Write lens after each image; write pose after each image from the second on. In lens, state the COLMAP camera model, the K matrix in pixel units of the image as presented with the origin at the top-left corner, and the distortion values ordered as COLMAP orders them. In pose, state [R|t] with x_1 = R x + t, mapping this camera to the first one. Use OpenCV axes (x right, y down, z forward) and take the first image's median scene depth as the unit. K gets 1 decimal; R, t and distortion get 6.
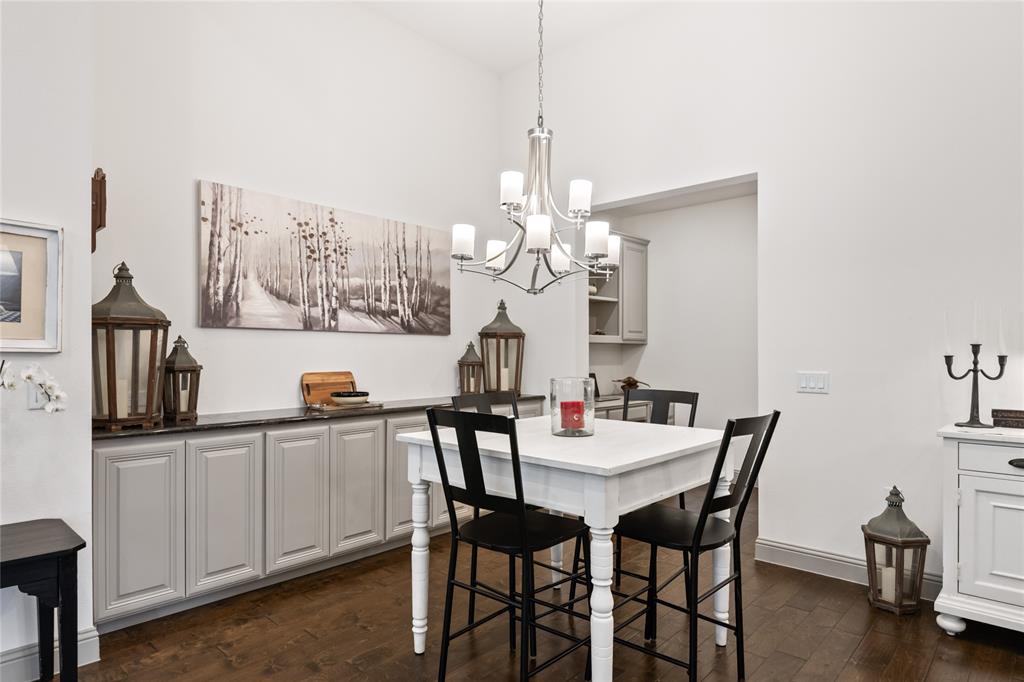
lens RADIAL K [[591.6, 0, 519.8], [0, 591.6, 347.6], [0, 0, 1]] dist [0.016613, -0.000104]
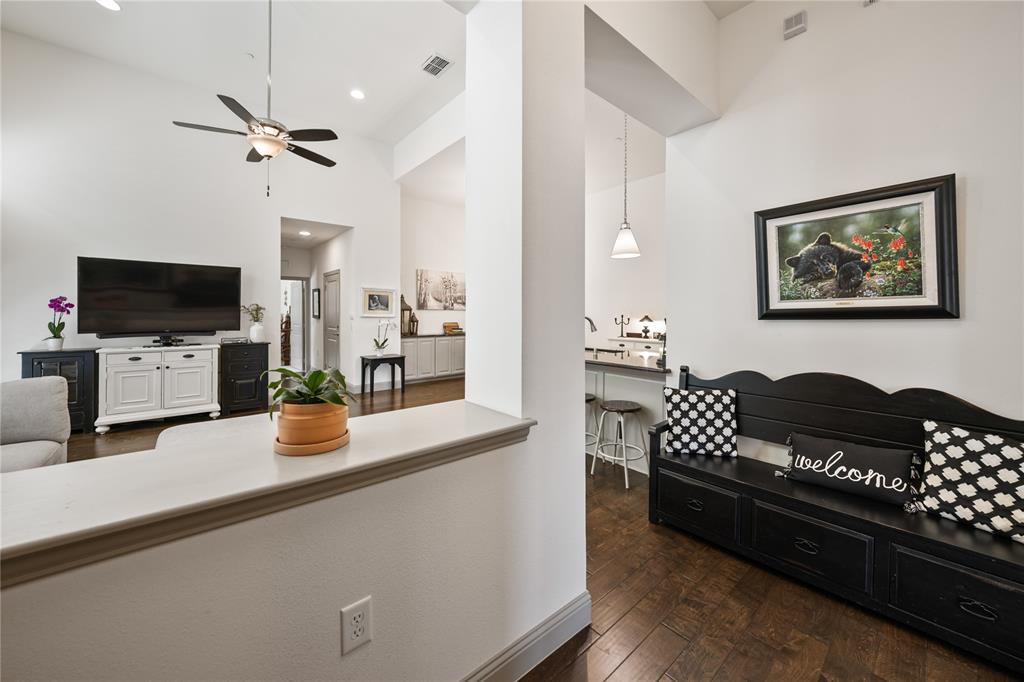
lens RADIAL K [[373.4, 0, 506.8], [0, 373.4, 310.8], [0, 0, 1]] dist [-0.009428, -0.000046]
pose [[0.989503, 0.000154, -0.144512, 0.306022], [0.000141, 0.999998, 0.002034, -0.029071], [0.144512, -0.002033, 0.989501, -1.084131]]
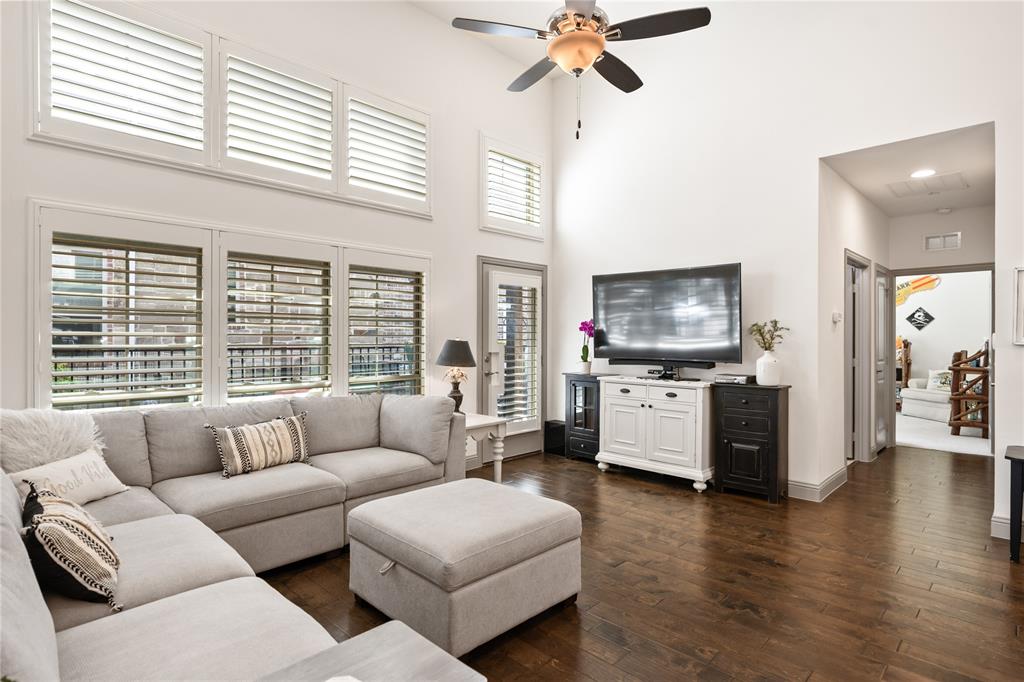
lens RADIAL K [[532.8, 0, 522.3], [0, 532.8, 337.7], [0, 0, 1]] dist [0.003528, -0.001538]
pose [[-0.033631, 0.000463, -0.999434, 0.377753], [0.006498, 0.999979, 0.000245, -0.016648], [0.999413, -0.006486, -0.033634, -0.325305]]
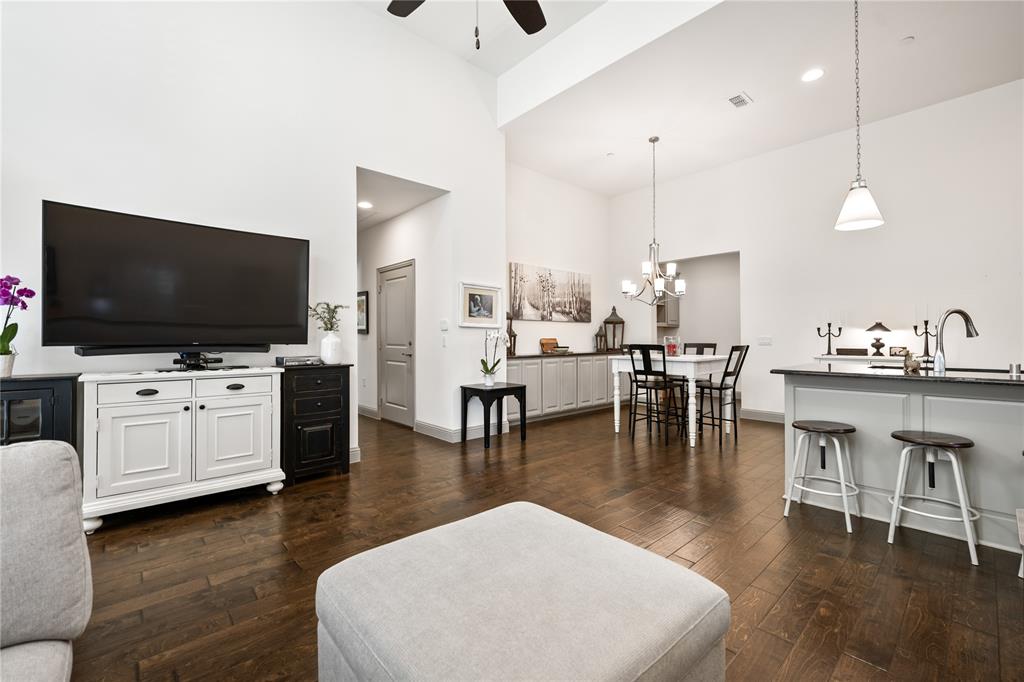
lens RADIAL K [[427.6, 0, 508.3], [0, 427.6, 331.7], [0, 0, 1]] dist [-0.004177, -0.000765]
pose [[0.993716, -0.006649, -0.111736, -0.316622], [0.005892, 0.999957, -0.007112, 0.028148], [0.111779, 0.006409, 0.993712, -0.764471]]
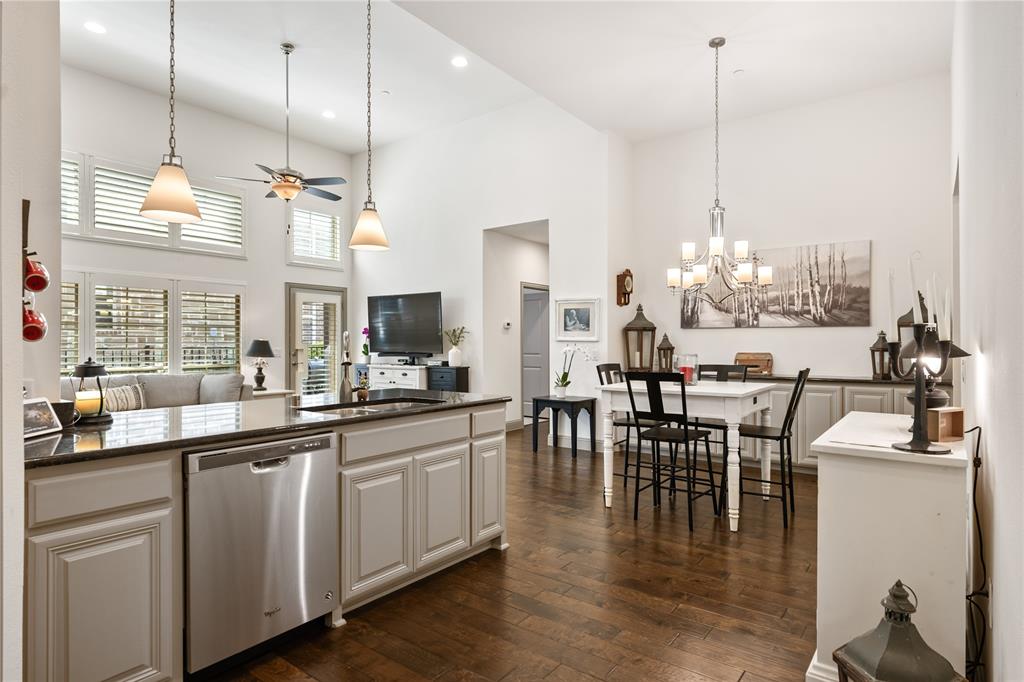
lens RADIAL K [[551.8, 0, 520.4], [0, 551.8, 343.7], [0, 0, 1]] dist [-0.001461, -0.002916]
pose [[0.093576, 0.000678, -0.995612, 1.216139], [0.010449, 0.999944, 0.001663, 0.008499], [0.995557, -0.010559, 0.093564, 0.238319]]
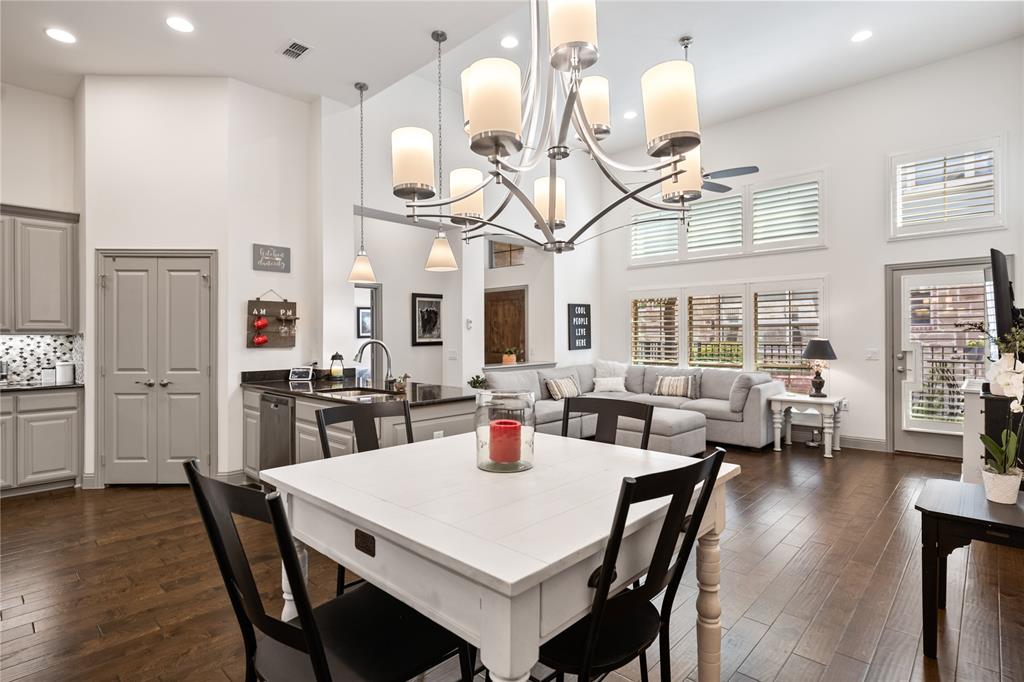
lens RADIAL K [[517.8, 0, 514.4], [0, 517.8, 338.9], [0, 0, 1]] dist [0.000584, -0.000015]
pose [[-0.999742, -0.000434, 0.022714, 0.035574], [-0.000573, 0.999981, -0.006140, -0.002944], [-0.022711, -0.006152, -0.999723, 1.164712]]
